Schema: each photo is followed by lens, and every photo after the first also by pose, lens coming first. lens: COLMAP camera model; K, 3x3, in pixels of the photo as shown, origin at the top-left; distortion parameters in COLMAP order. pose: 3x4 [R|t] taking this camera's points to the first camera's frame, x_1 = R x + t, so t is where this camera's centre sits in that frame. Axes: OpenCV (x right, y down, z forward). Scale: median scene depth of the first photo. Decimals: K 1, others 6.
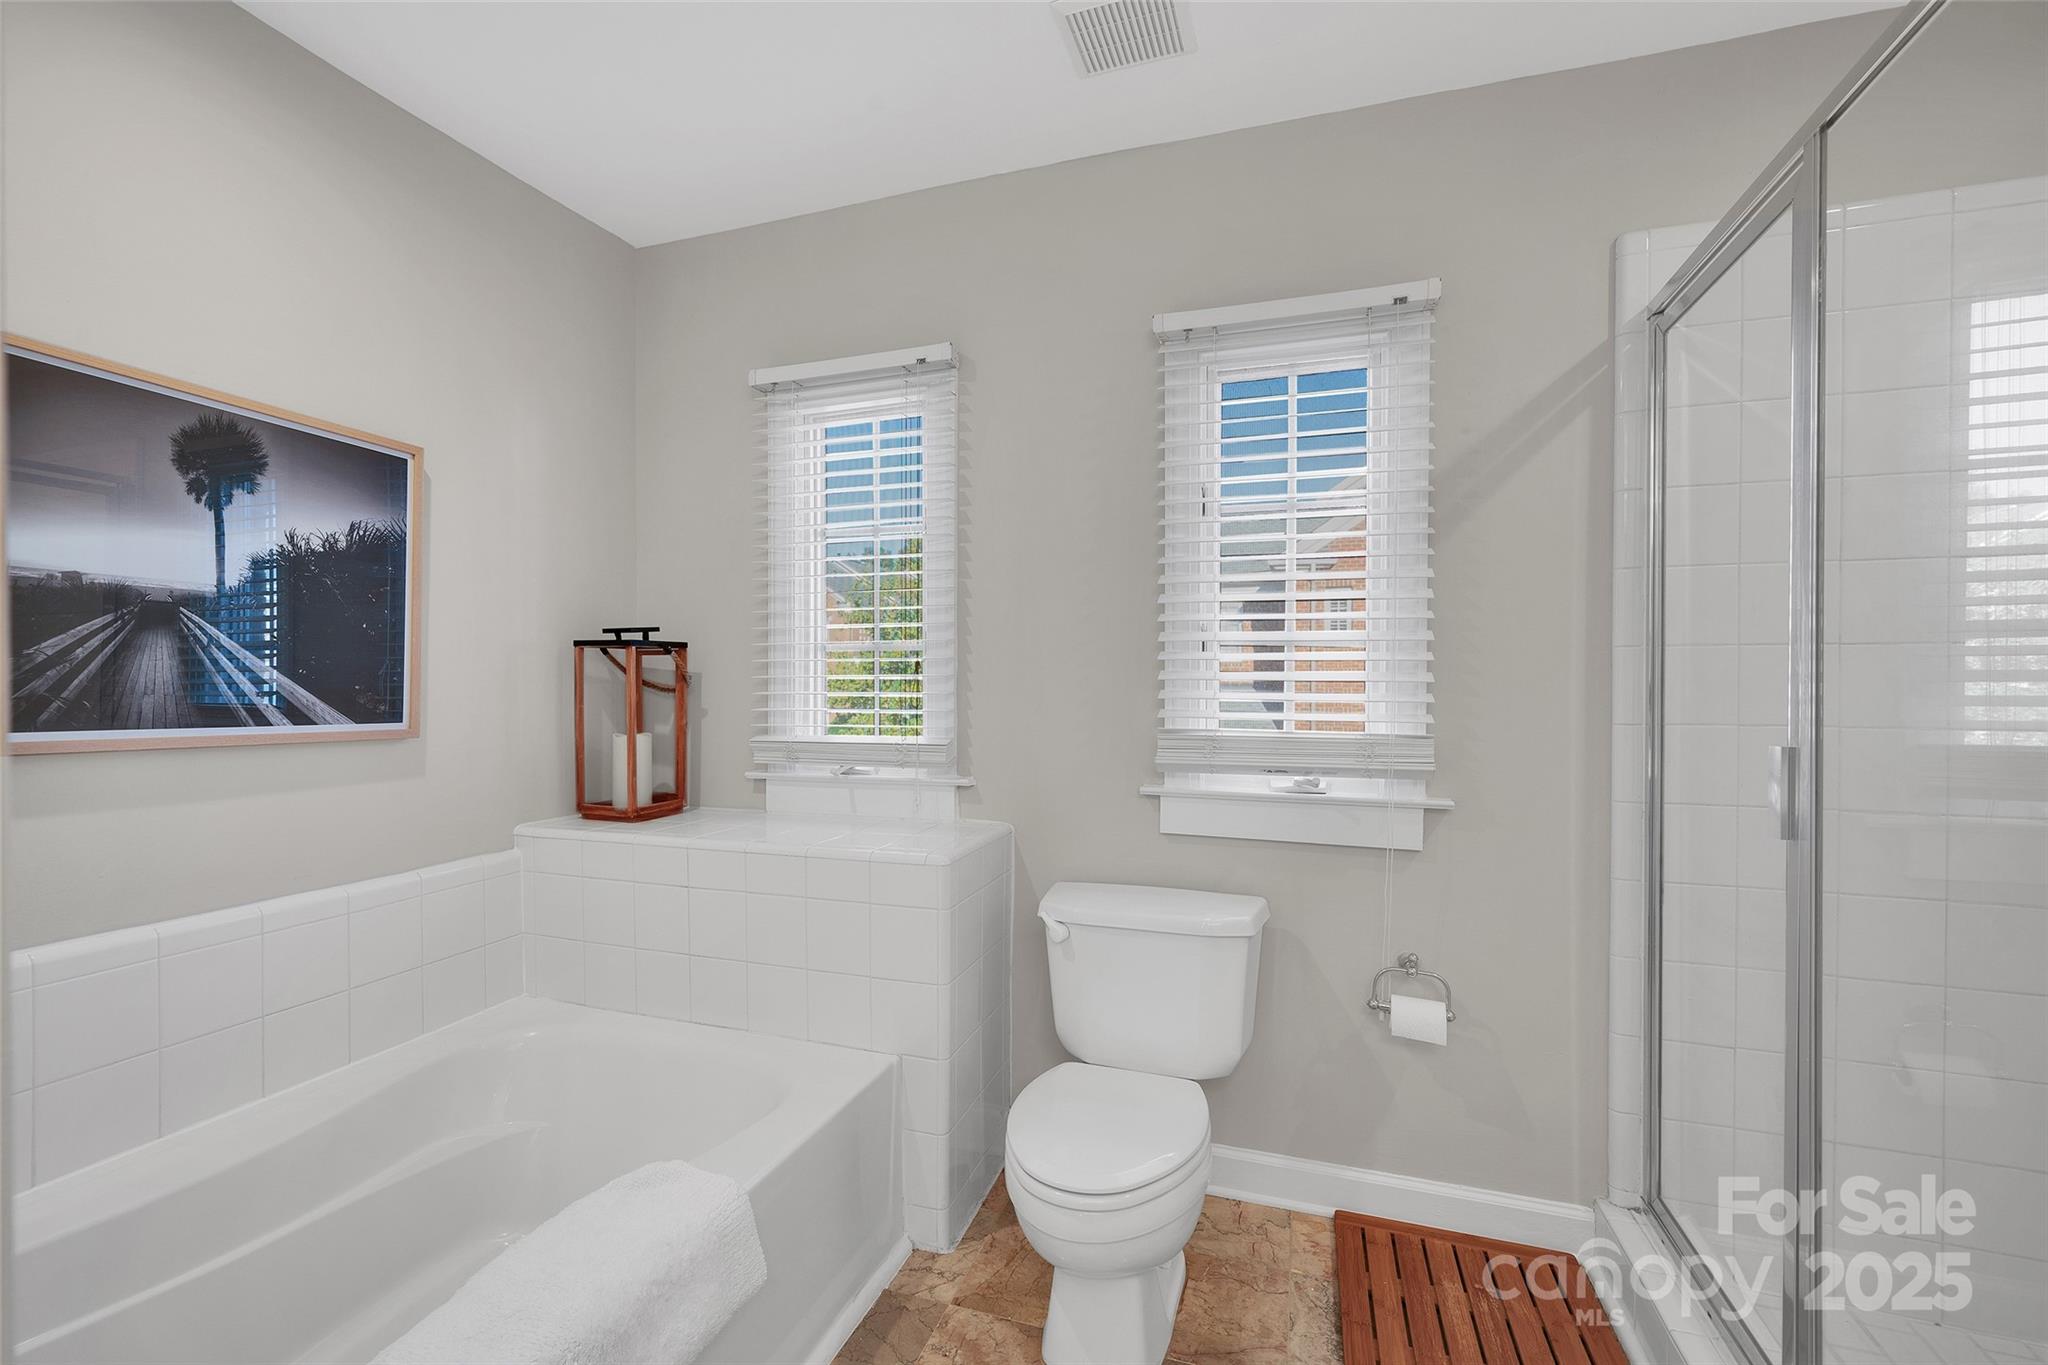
lens RADIAL K [[887.1, 0, 1007.4], [0, 887.1, 687.0], [0, 0, 1]] dist [-0.001933, 0.000455]
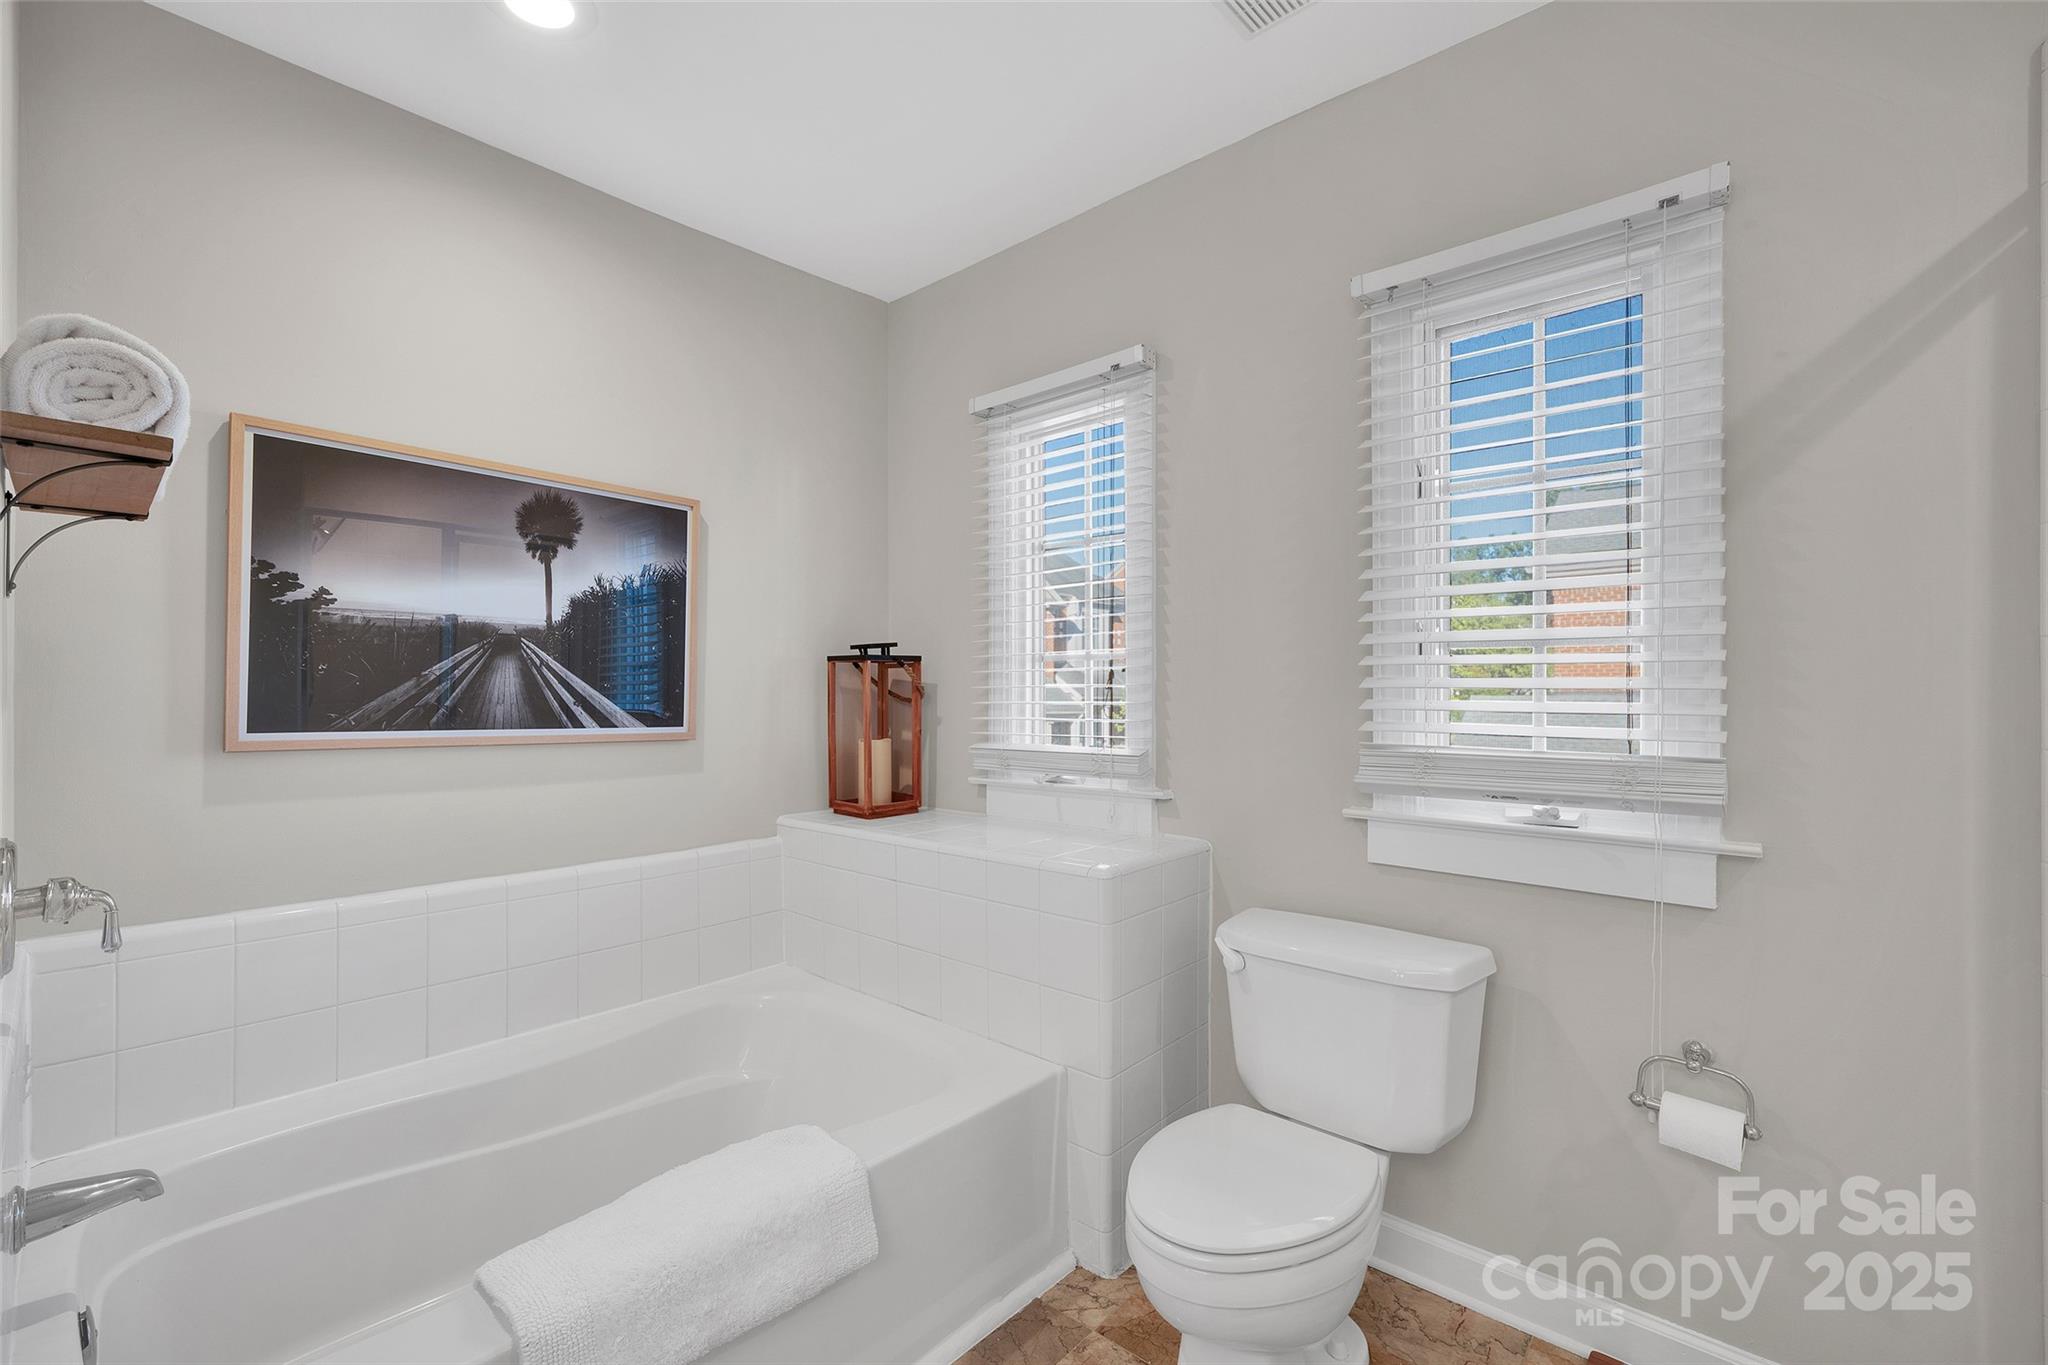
lens RADIAL K [[887.1, 0, 1013.2], [0, 887.1, 686.3], [0, 0, 1]] dist [-0.001933, 0.000455]
pose [[0.919354, -0.006502, -0.393378, 0.211597], [0.002544, 0.999941, -0.010580, -0.001347], [0.393423, 0.008726, 0.919316, 0.055969]]
